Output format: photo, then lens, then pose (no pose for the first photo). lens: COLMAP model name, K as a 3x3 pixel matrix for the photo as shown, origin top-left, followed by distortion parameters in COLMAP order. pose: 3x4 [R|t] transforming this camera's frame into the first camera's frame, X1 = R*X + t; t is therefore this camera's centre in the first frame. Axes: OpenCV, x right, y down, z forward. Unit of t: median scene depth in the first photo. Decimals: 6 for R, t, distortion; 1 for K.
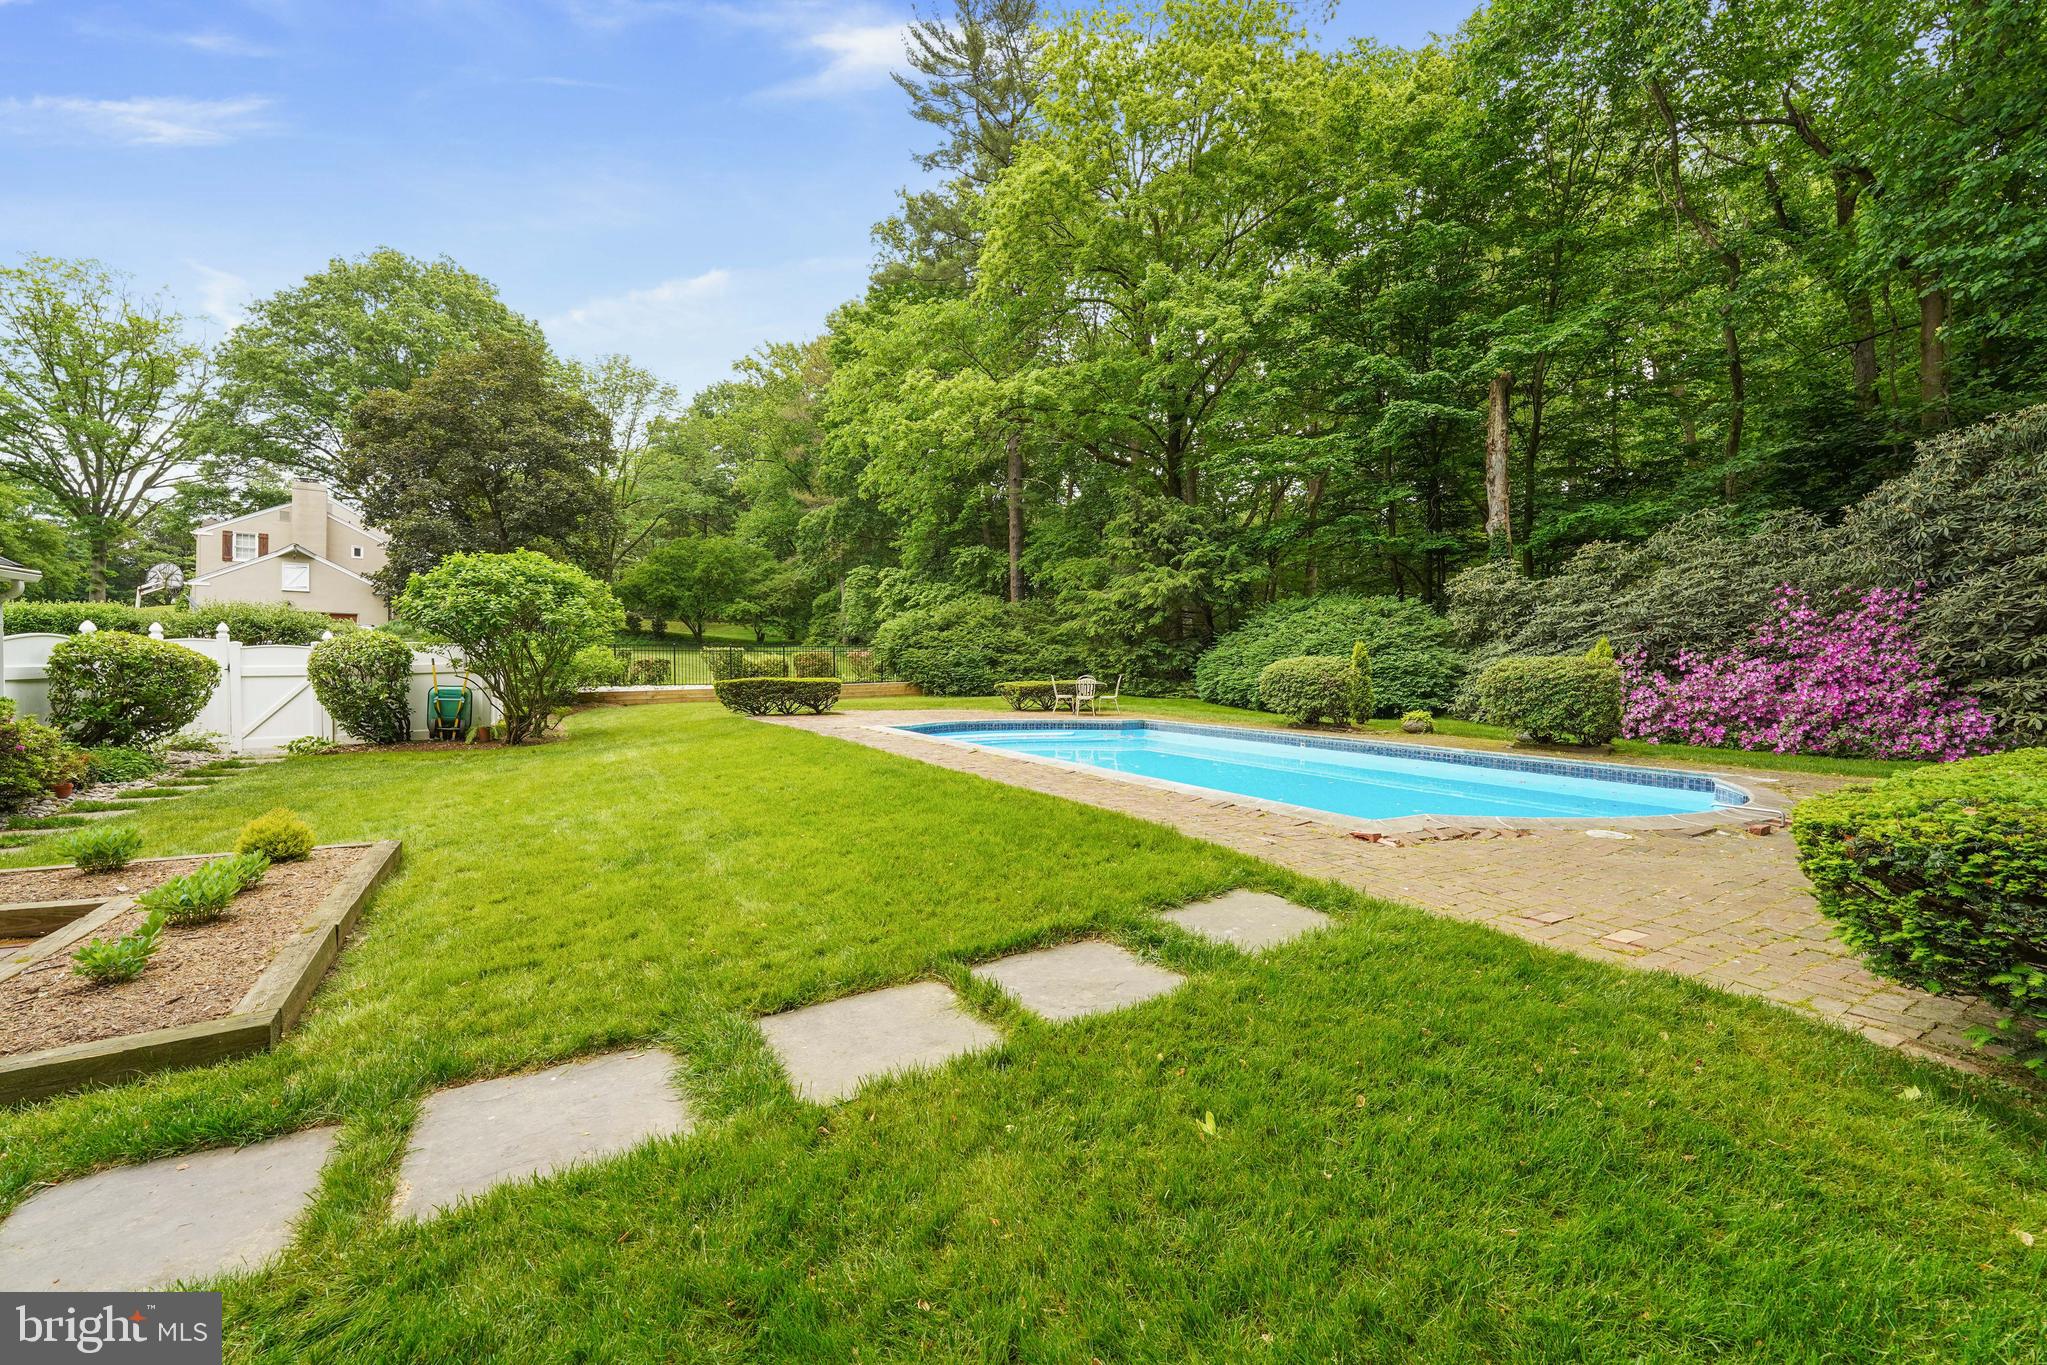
lens RADIAL K [[801.1, 0, 1012.7], [0, 801.1, 687.9], [0, 0, 1]] dist [0.000847, 0.000533]
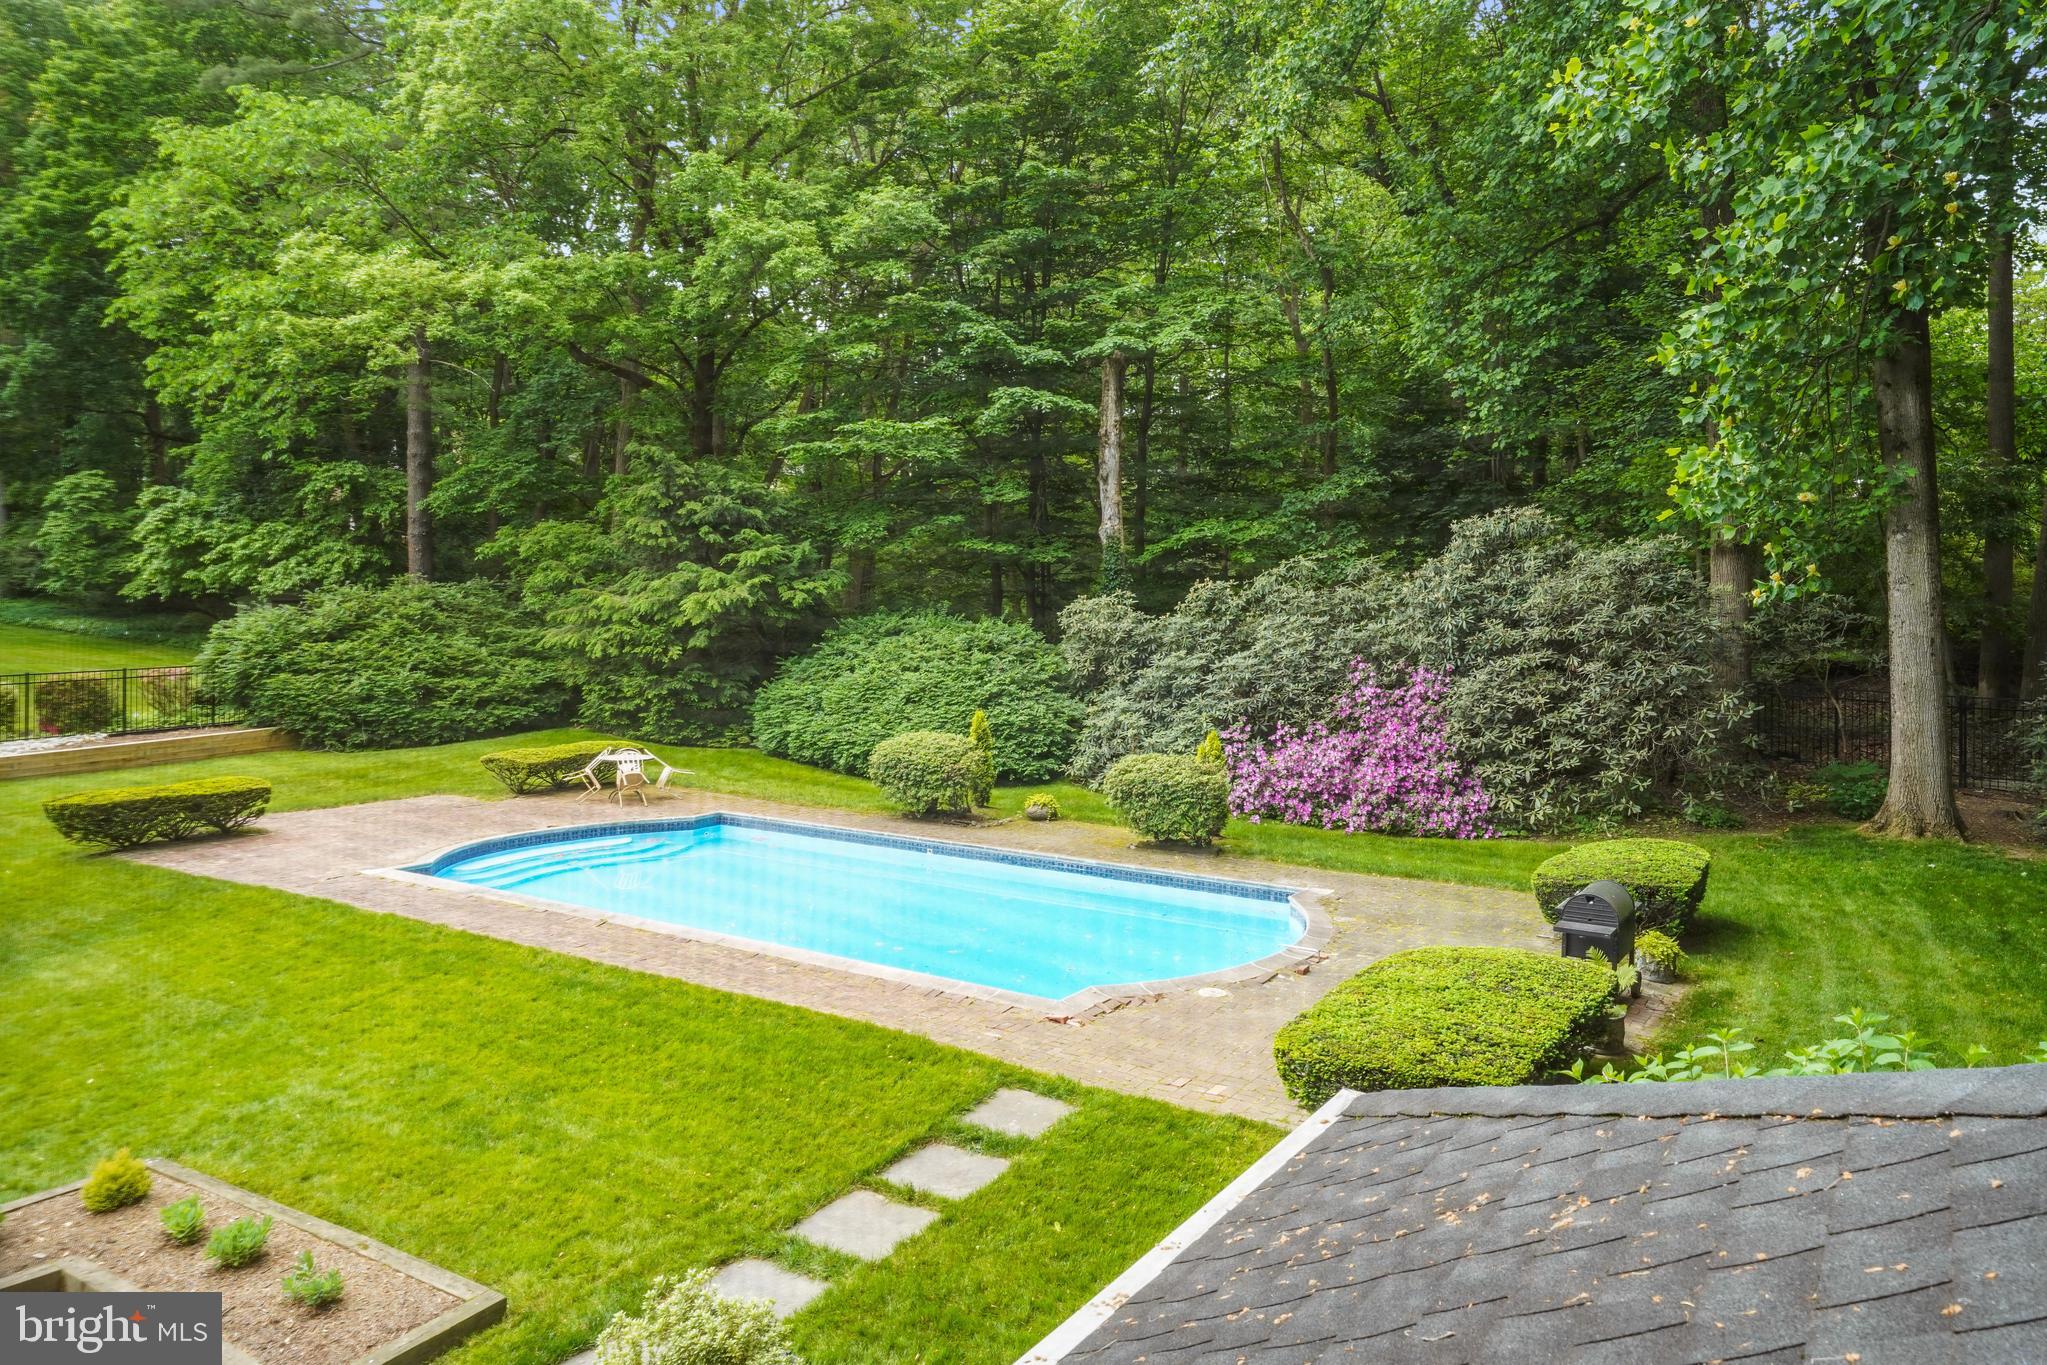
lens RADIAL K [[1385.7, 0, 993.6], [0, 1385.7, 635.8], [0, 0, 1]] dist [0.001597, 0.004445]
pose [[0.890077, -0.007214, 0.455754, -0.174045], [0.003417, 0.999952, 0.009156, -0.118772], [-0.455798, -0.006592, 0.890059, -0.244832]]
